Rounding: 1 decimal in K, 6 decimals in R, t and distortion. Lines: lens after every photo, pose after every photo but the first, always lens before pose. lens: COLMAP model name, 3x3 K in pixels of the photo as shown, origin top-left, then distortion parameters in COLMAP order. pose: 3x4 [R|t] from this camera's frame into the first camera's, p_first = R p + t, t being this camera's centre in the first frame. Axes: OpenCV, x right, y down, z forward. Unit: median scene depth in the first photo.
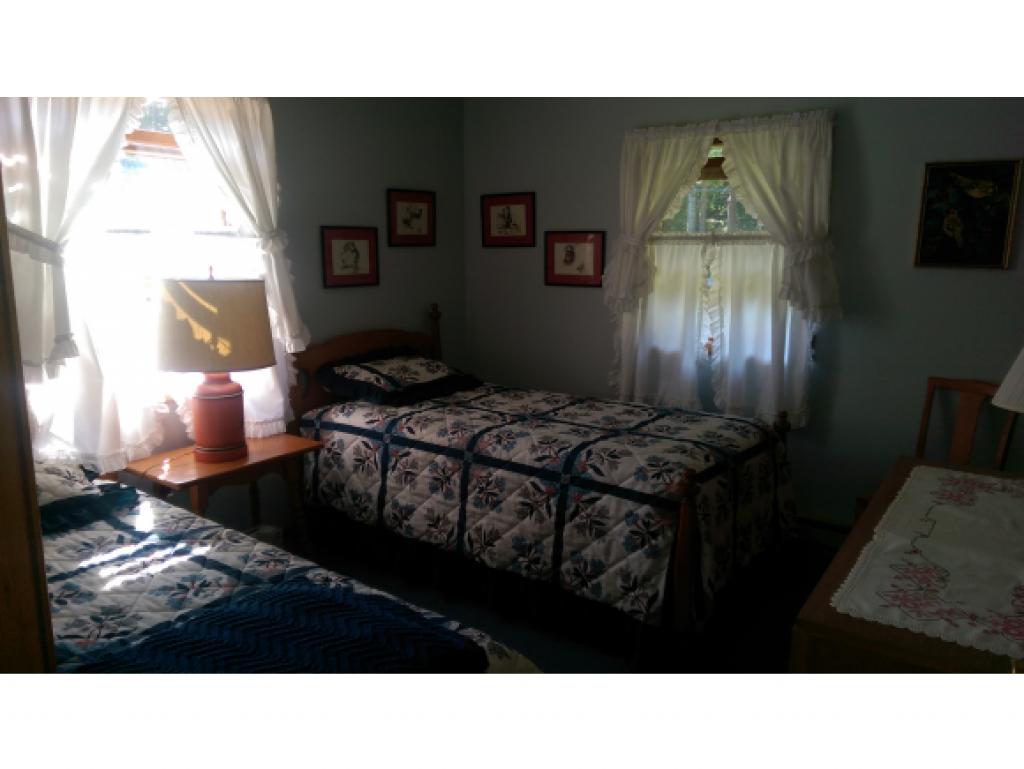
lens RADIAL K [[731.1, 0, 518.5], [0, 731.1, 385.0], [0, 0, 1]] dist [0.110668, -0.167997]
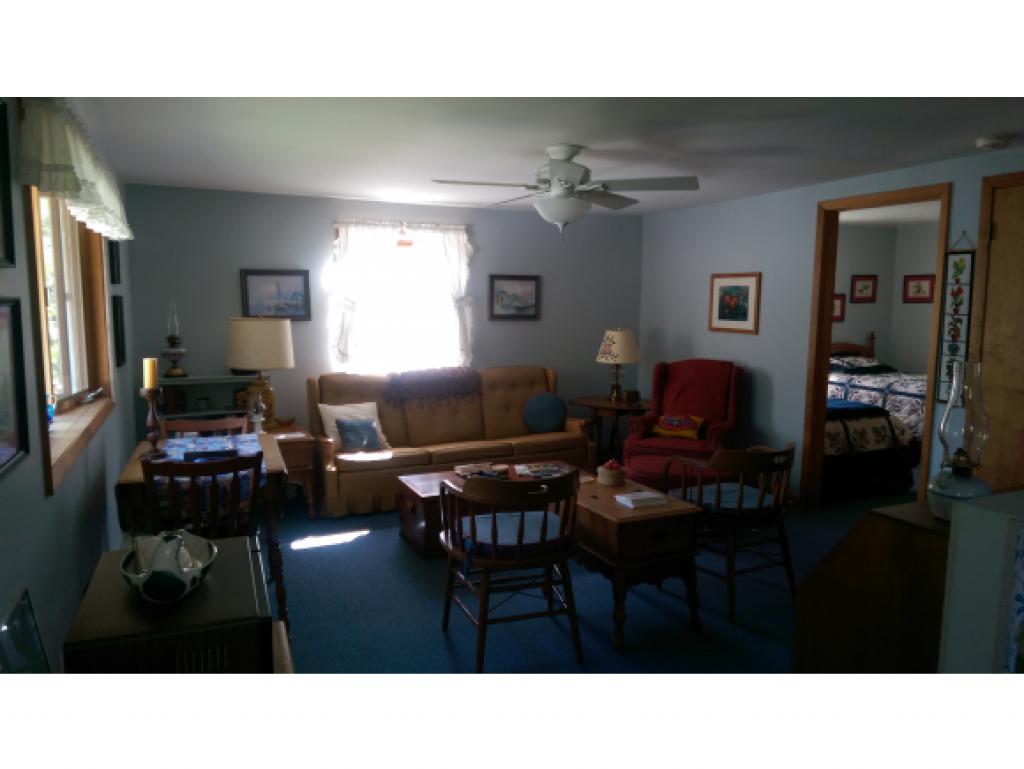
lens RADIAL K [[731.1, 0, 518.5], [0, 731.1, 385.0], [0, 0, 1]] dist [0.110668, -0.167997]
pose [[0.858020, 0.058071, -0.510323, 0.121706], [-0.091531, 0.994971, -0.040674, 0.254169], [0.505395, 0.081610, 0.859020, -1.498229]]
